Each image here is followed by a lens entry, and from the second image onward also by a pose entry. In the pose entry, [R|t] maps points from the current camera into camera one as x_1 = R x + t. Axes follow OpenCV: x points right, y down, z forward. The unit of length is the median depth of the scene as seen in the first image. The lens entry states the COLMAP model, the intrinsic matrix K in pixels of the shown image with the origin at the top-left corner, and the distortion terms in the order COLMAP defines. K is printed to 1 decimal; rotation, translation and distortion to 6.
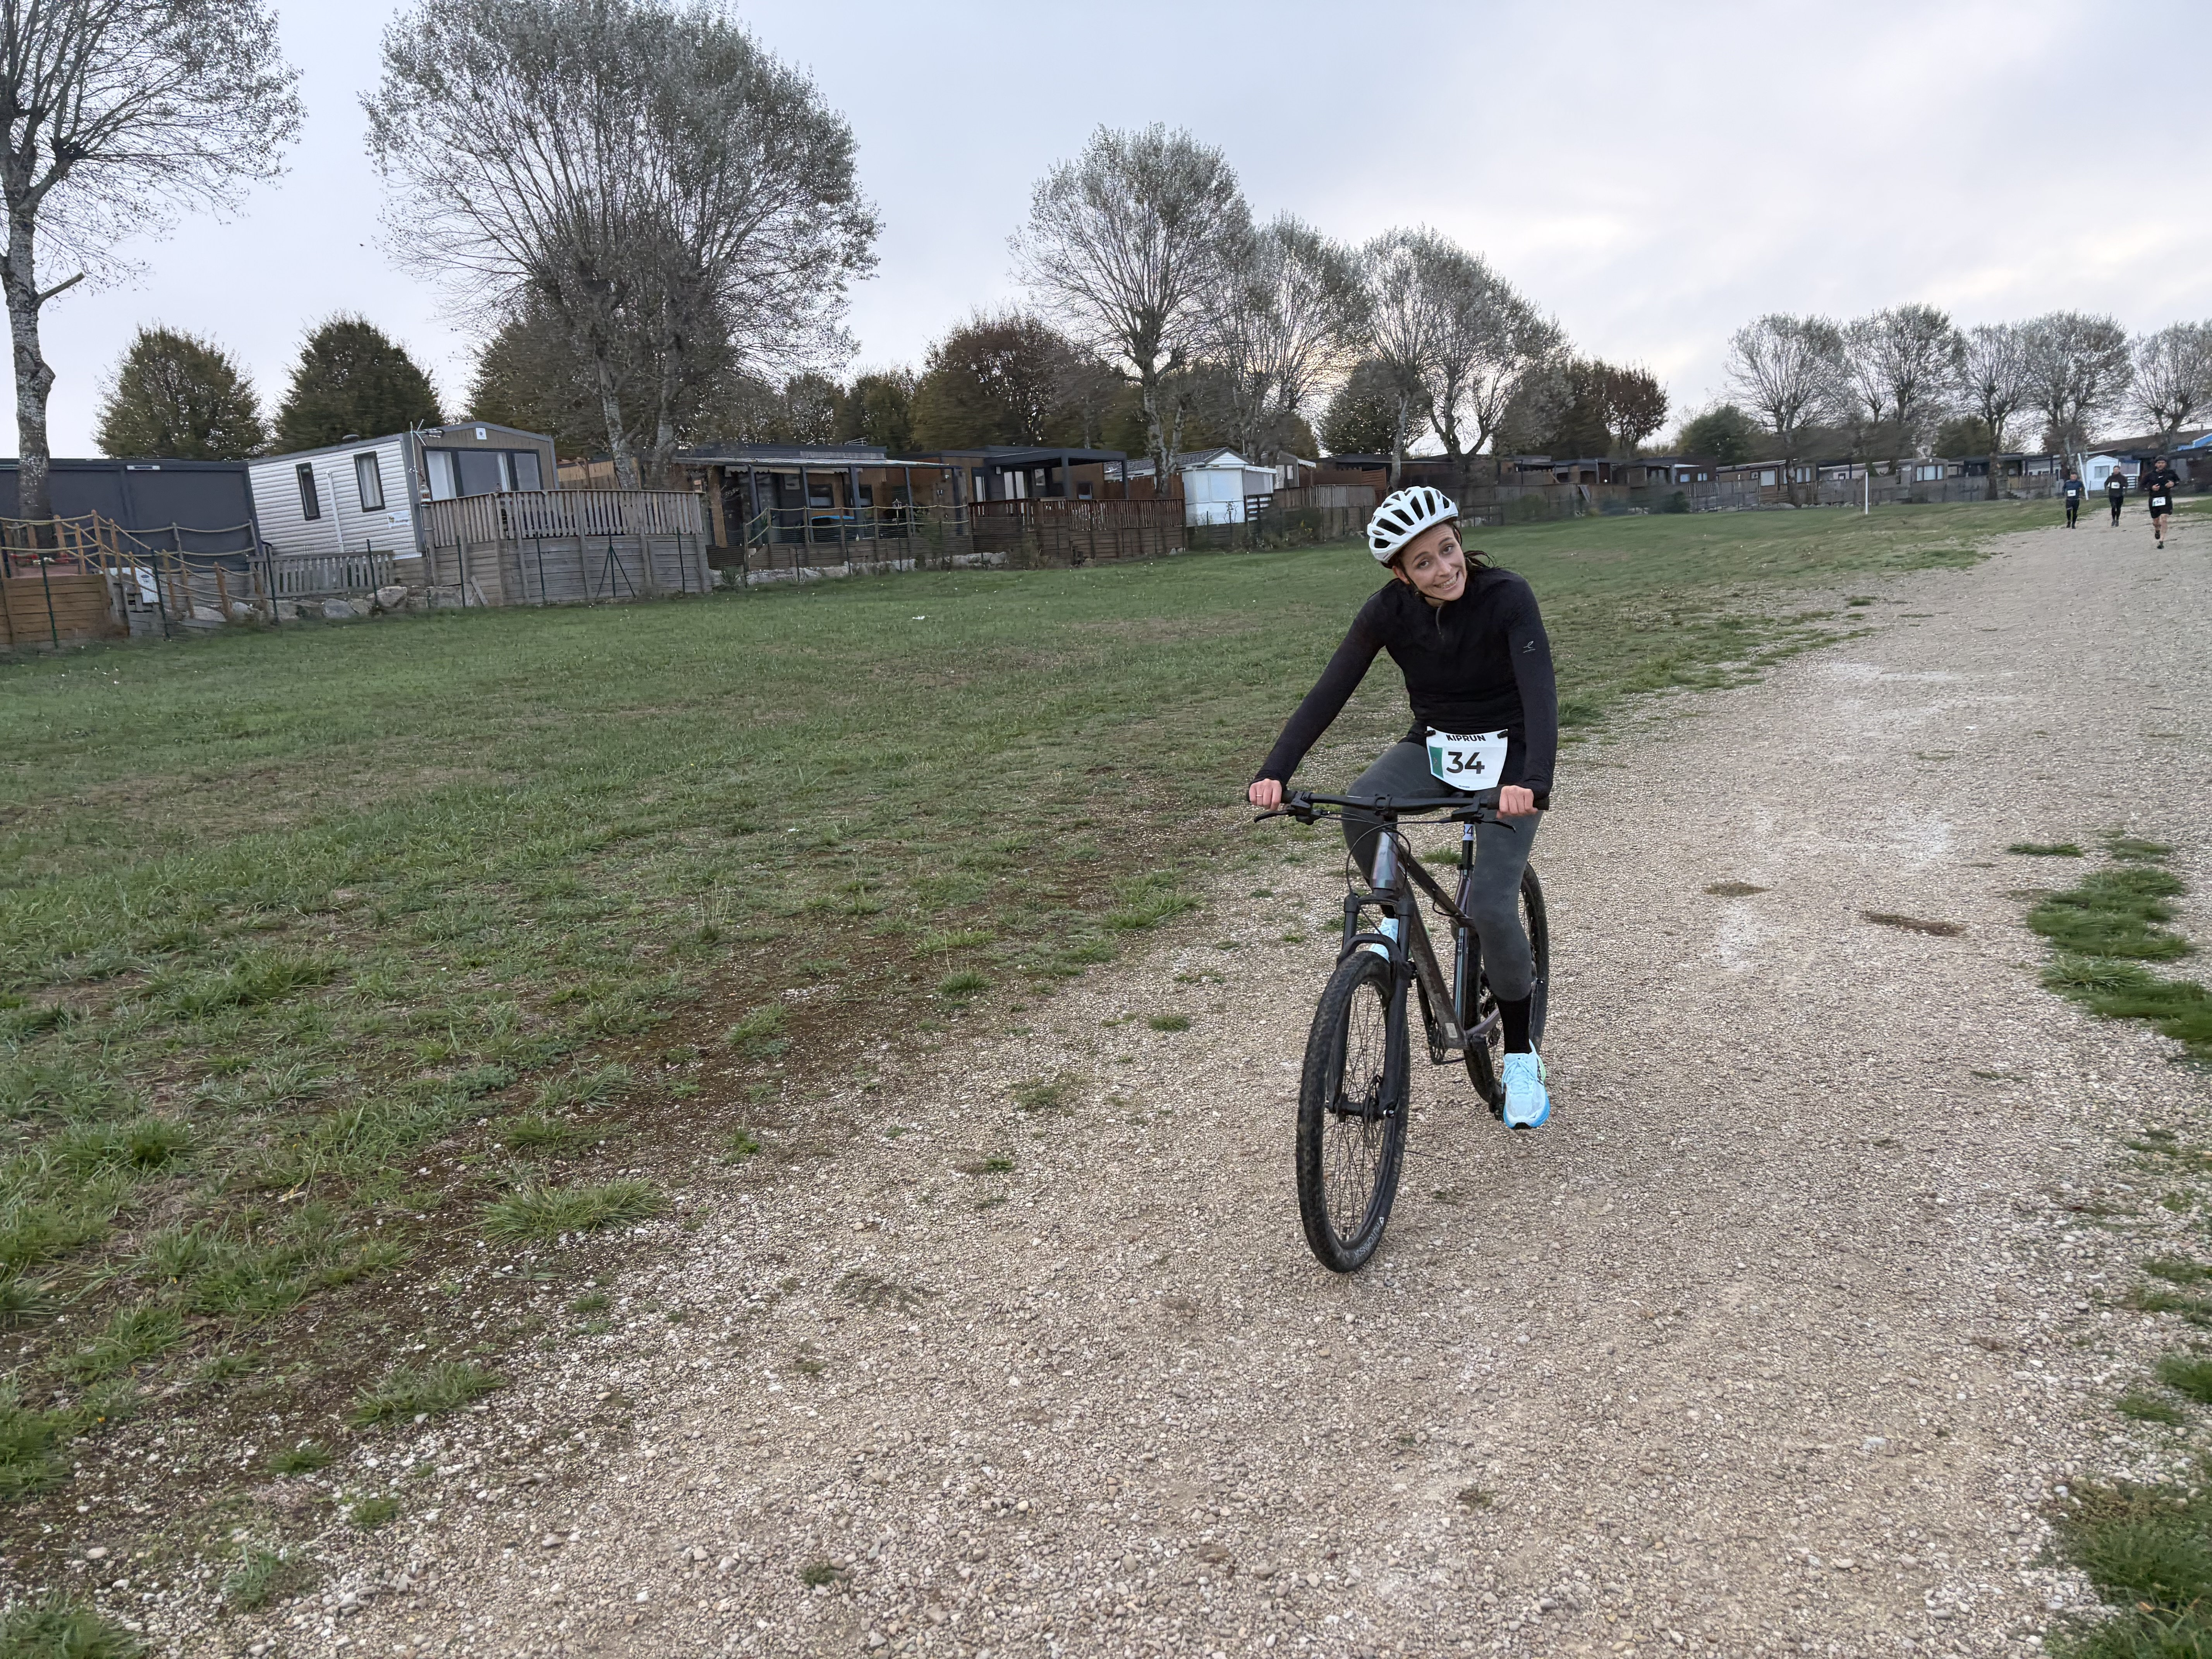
lens RADIAL K [[1653.8, 0, 1106.9], [0, 1653.8, 843.9], [0, 0, 1]] dist [0.050545, -0.051774]
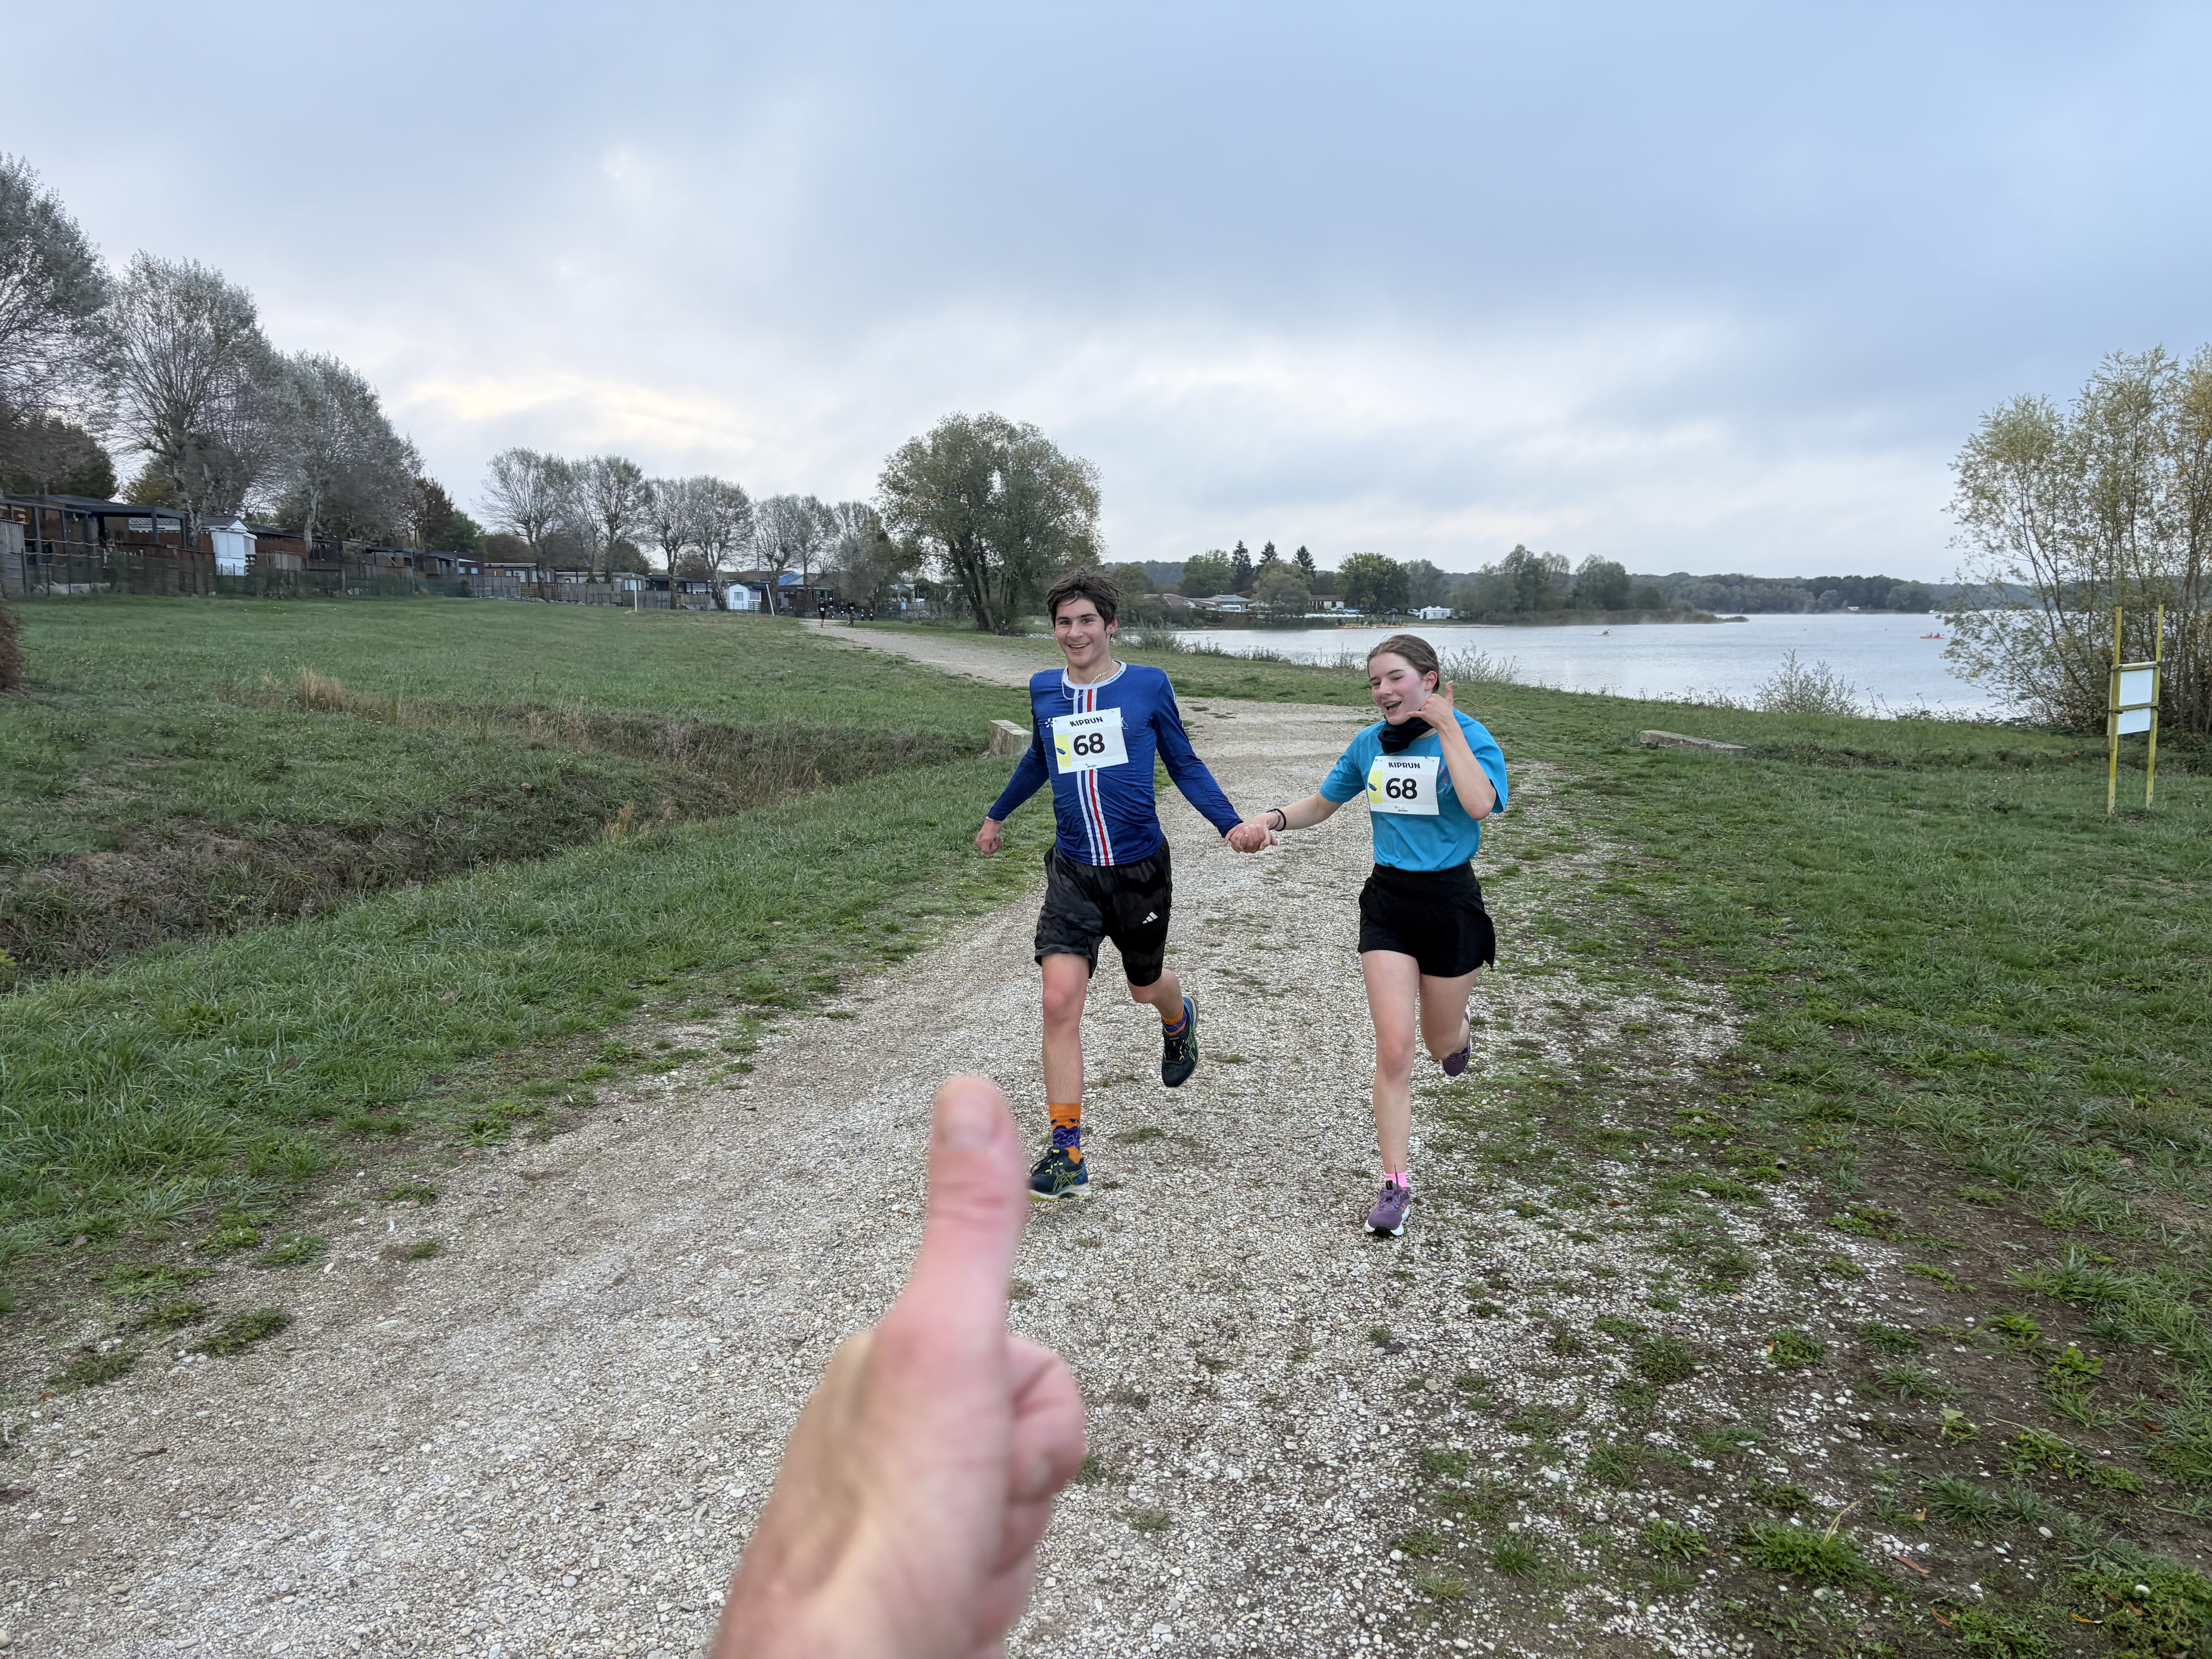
lens RADIAL K [[1653.8, 0, 1087.0], [0, 1653.8, 846.7], [0, 0, 1]] dist [0.050545, -0.051774]
pose [[0.706271, -0.019815, 0.707664, -0.350119], [0.056541, 0.997994, -0.028485, 0.077671], [-0.705680, 0.060130, 0.705974, -0.308249]]
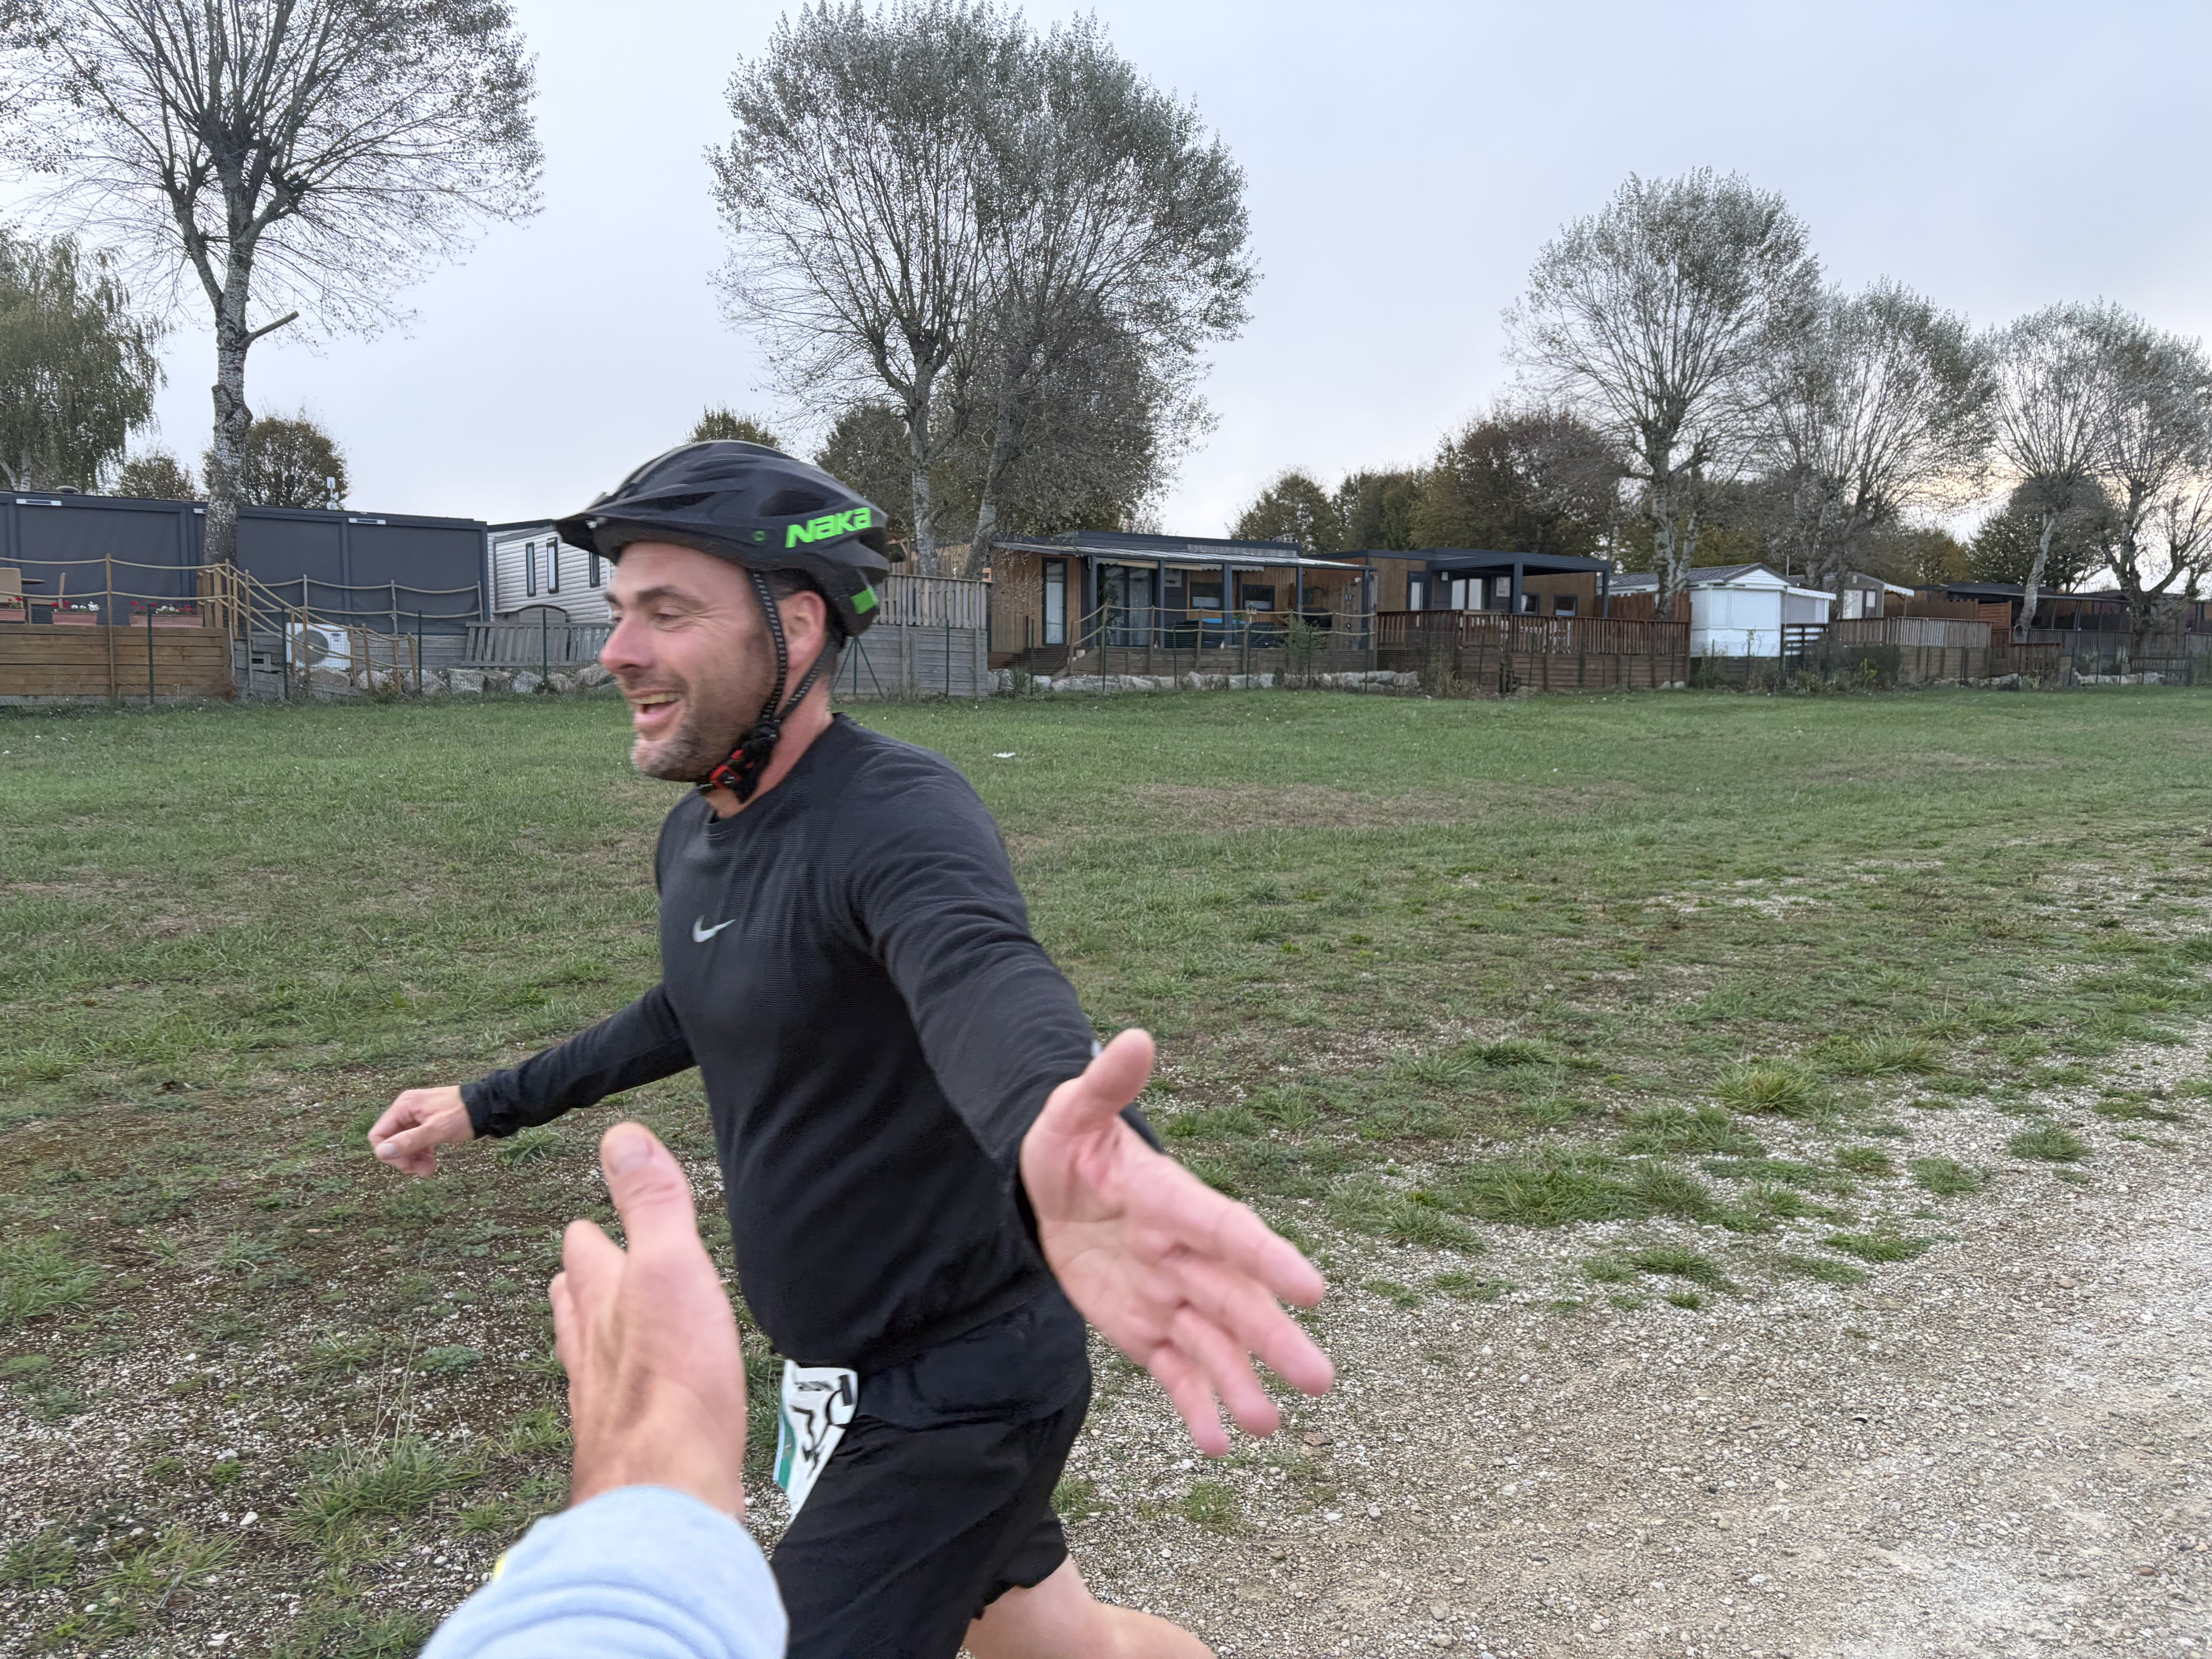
lens RADIAL K [[1653.8, 0, 1085.4], [0, 1653.8, 831.9], [0, 0, 1]] dist [0.050545, -0.051774]
pose [[0.923422, 0.108269, -0.368199, 0.076930], [-0.132985, 0.990213, -0.042346, -0.031662], [0.360010, 0.088068, 0.928782, 0.139157]]
